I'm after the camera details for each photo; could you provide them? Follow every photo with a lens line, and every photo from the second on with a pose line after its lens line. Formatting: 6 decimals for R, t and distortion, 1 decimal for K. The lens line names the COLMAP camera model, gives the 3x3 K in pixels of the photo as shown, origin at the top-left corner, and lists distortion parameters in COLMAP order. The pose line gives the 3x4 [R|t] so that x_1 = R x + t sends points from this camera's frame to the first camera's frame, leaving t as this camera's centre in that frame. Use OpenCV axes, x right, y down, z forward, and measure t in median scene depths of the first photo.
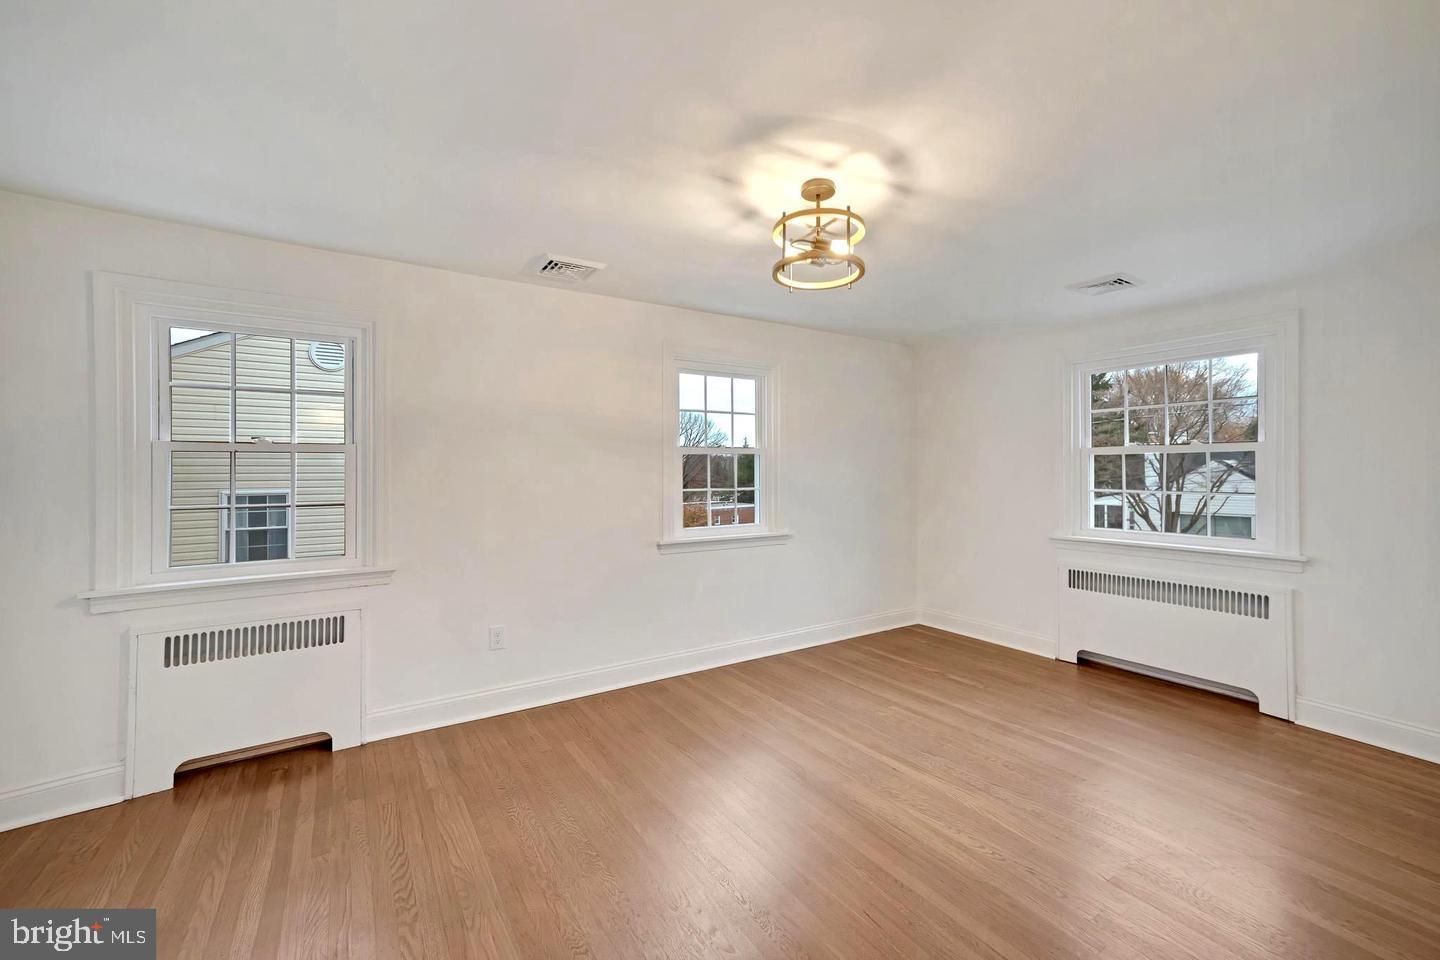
lens RADIAL K [[599.2, 0, 723.7], [0, 599.2, 463.9], [0, 0, 1]] dist [-0.000542, 0.021206]
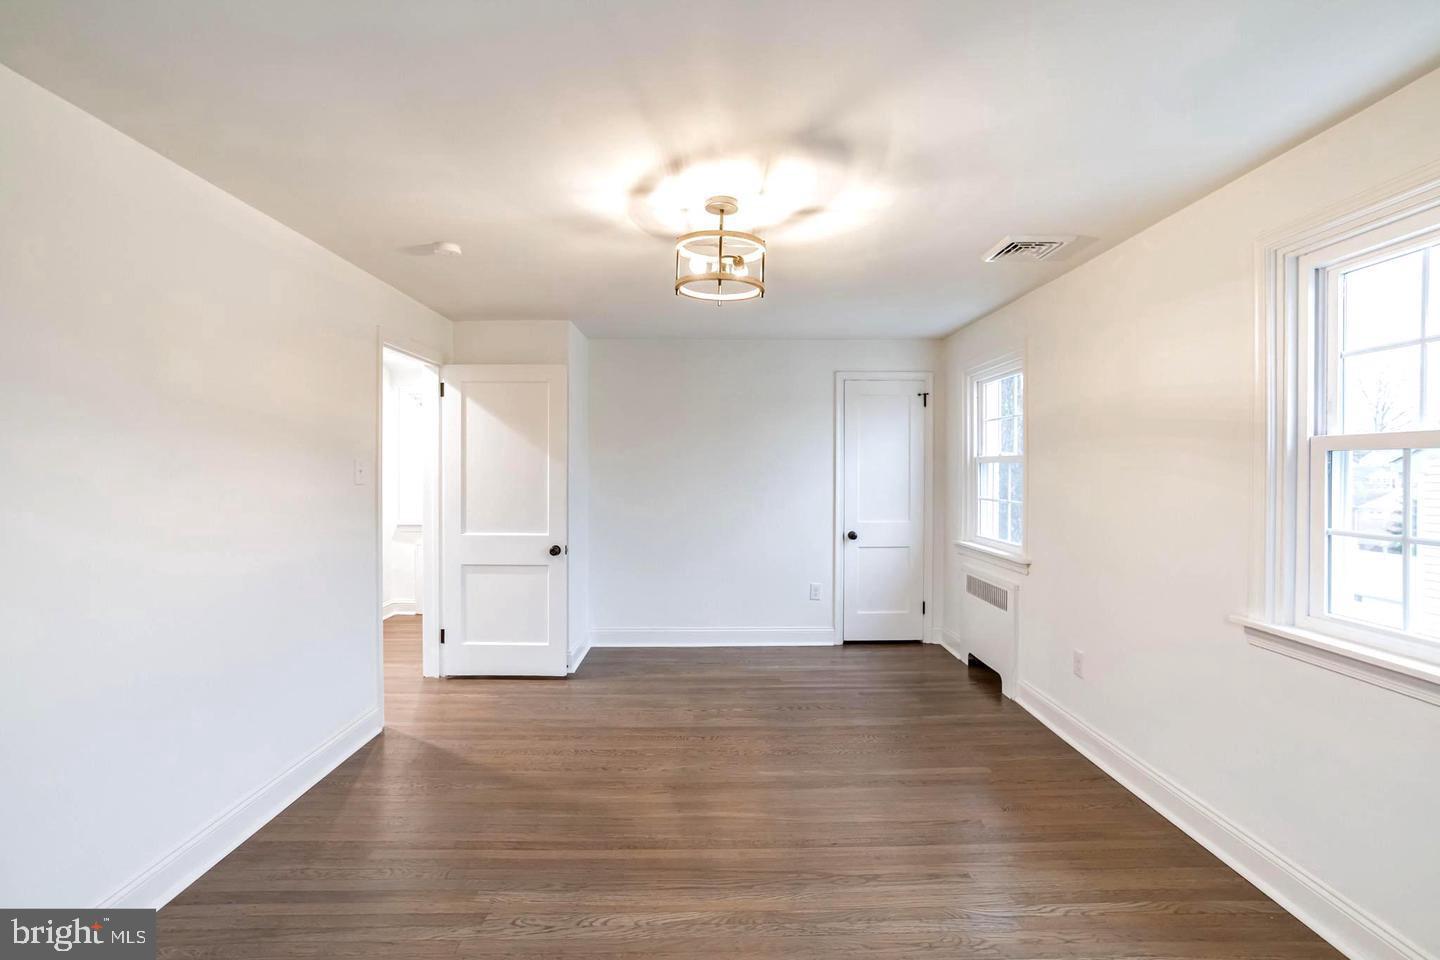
lens RADIAL K [[638.9, 0, 724.8], [0, 638.9, 460.3], [0, 0, 1]] dist [-0.055203, 0.027321]
pose [[-0.521192, -0.002450, -0.853436, 0.987764], [0.007419, 0.999945, -0.007401, -0.019601], [0.853407, -0.010189, -0.521145, 1.448516]]
